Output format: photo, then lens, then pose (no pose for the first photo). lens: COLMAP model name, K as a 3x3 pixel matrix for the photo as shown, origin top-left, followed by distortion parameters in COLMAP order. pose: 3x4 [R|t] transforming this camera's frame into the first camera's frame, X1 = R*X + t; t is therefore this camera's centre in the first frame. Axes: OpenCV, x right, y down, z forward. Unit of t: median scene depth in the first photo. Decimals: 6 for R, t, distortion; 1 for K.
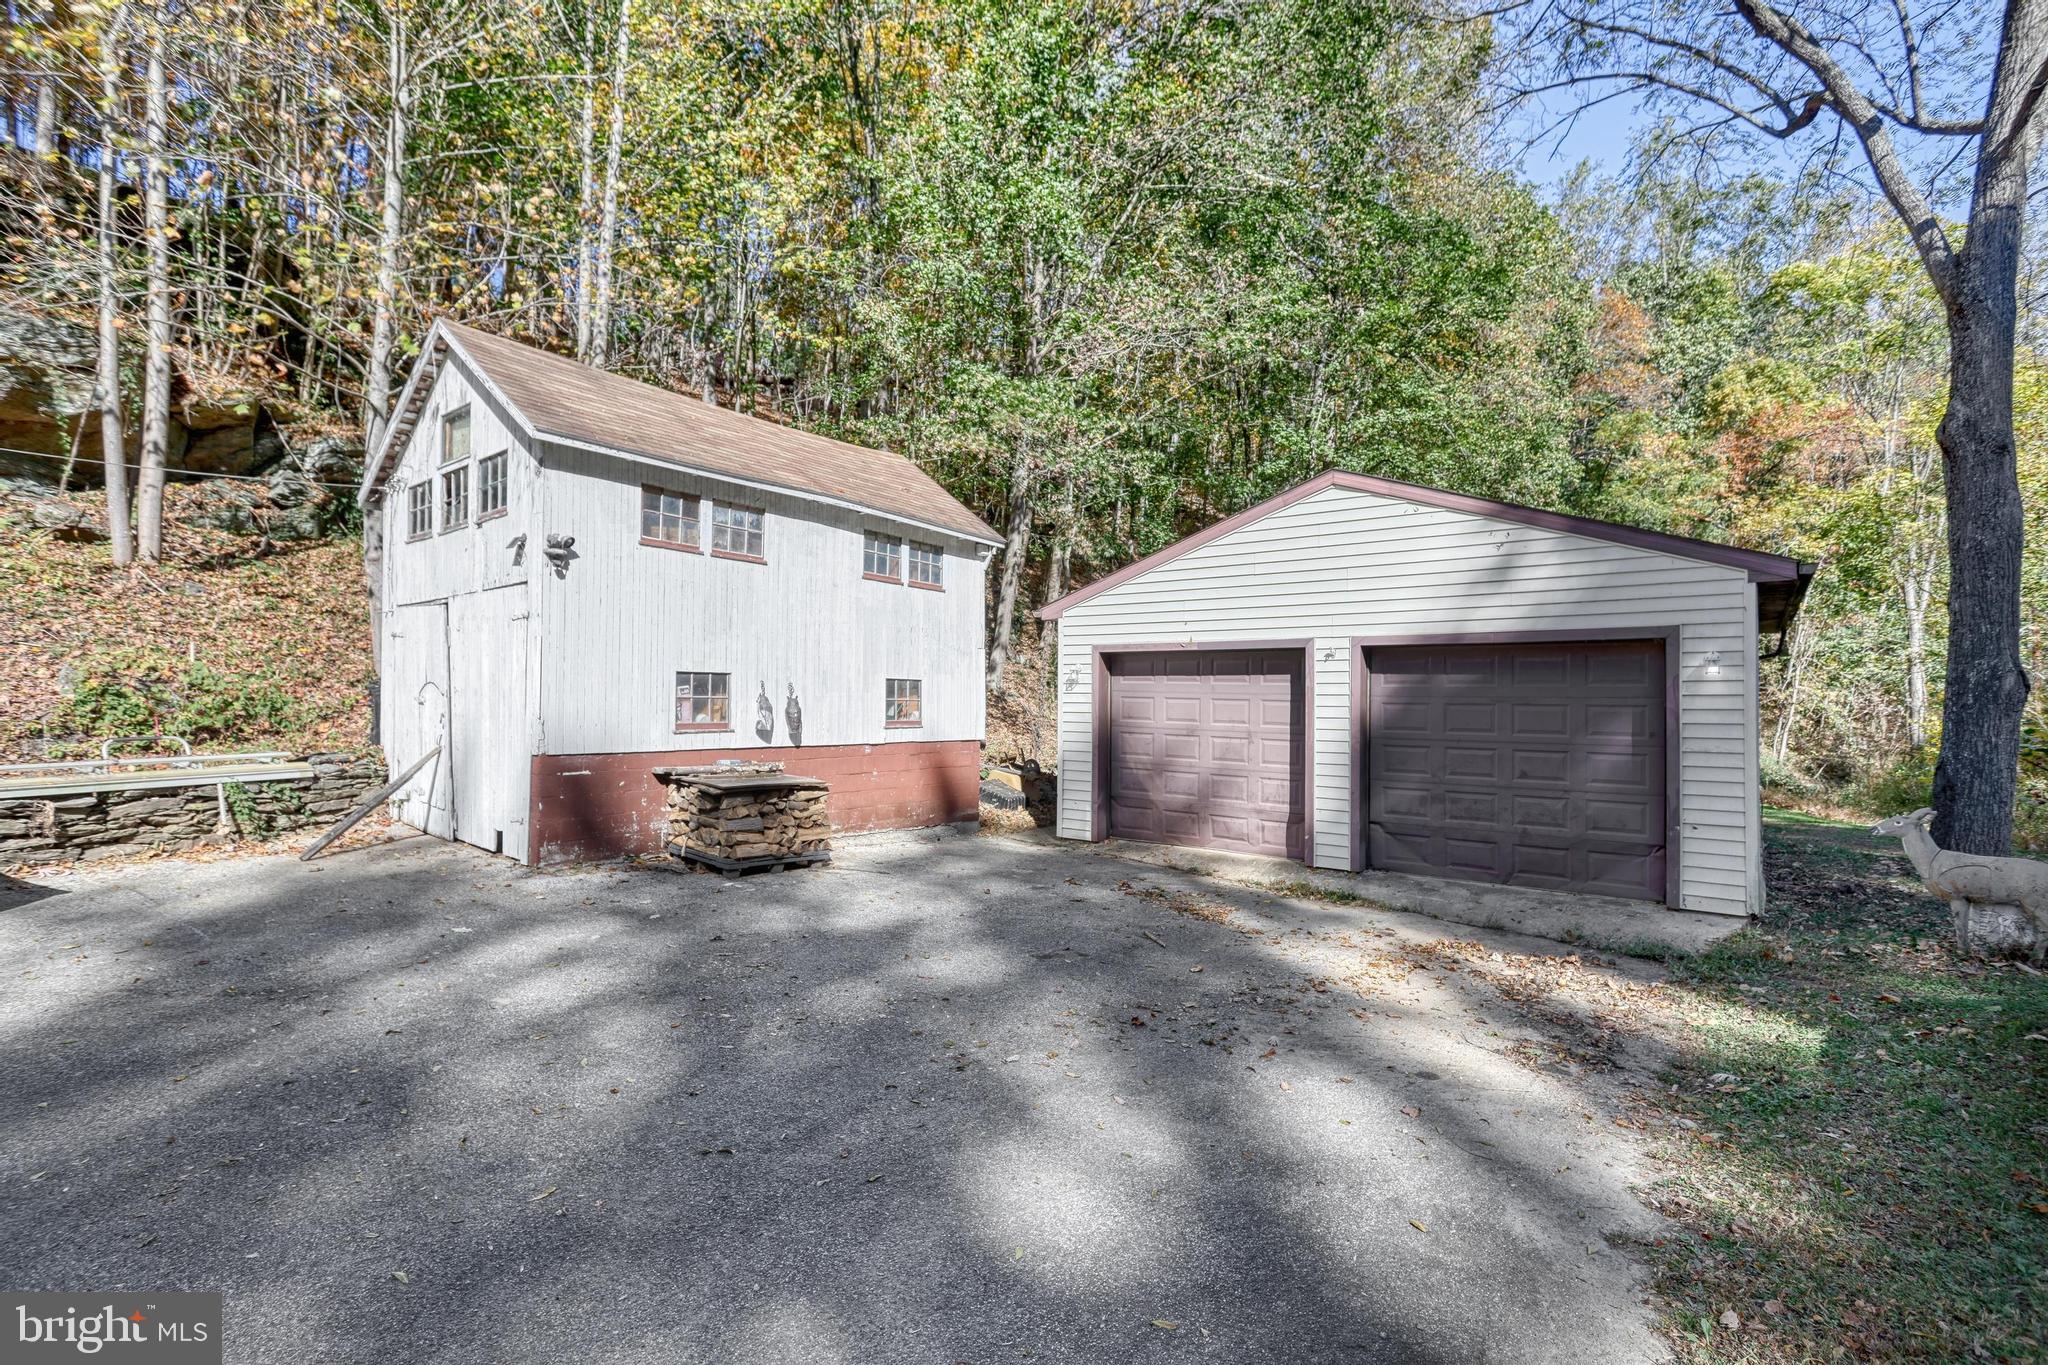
lens RADIAL K [[978.3, 0, 1024.0], [0, 978.3, 682.5], [0, 0, 1]] dist [-0.001861, 0.007547]
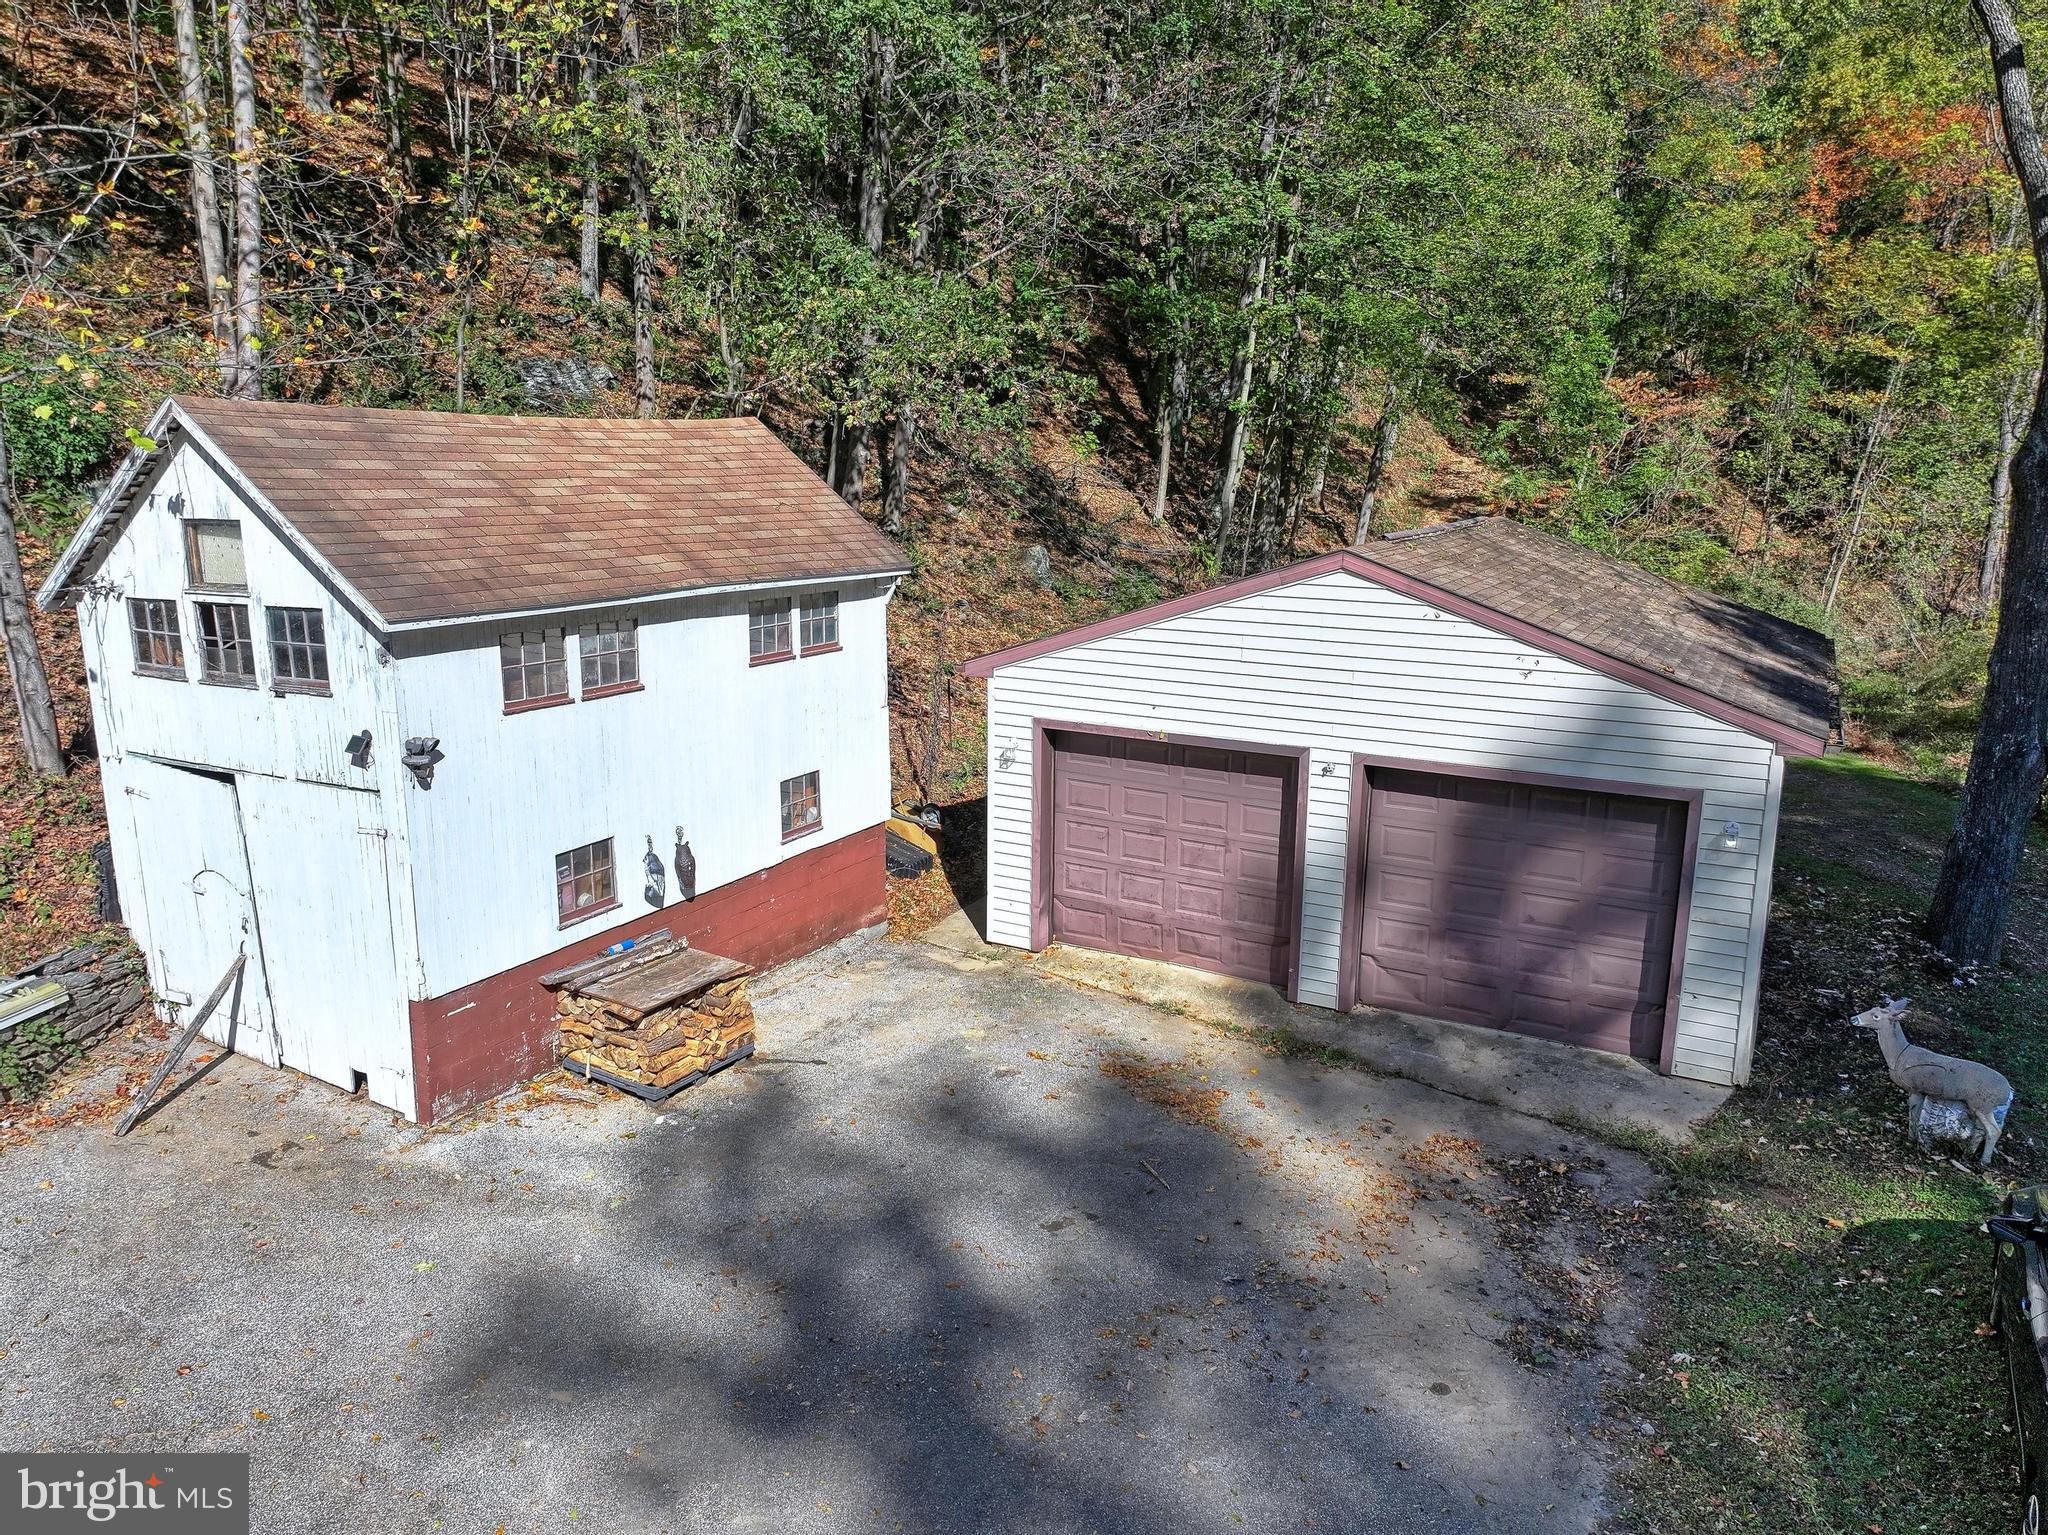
lens RADIAL K [[1469.5, 0, 1037.1], [0, 1469.5, 771.7], [0, 0, 1]] dist [0.002709, 0.039062]
pose [[0.986437, -0.034802, 0.160407, -0.143103], [-0.005000, 0.970438, 0.241300, -0.337786], [-0.164063, -0.238829, 0.957102, -0.184073]]
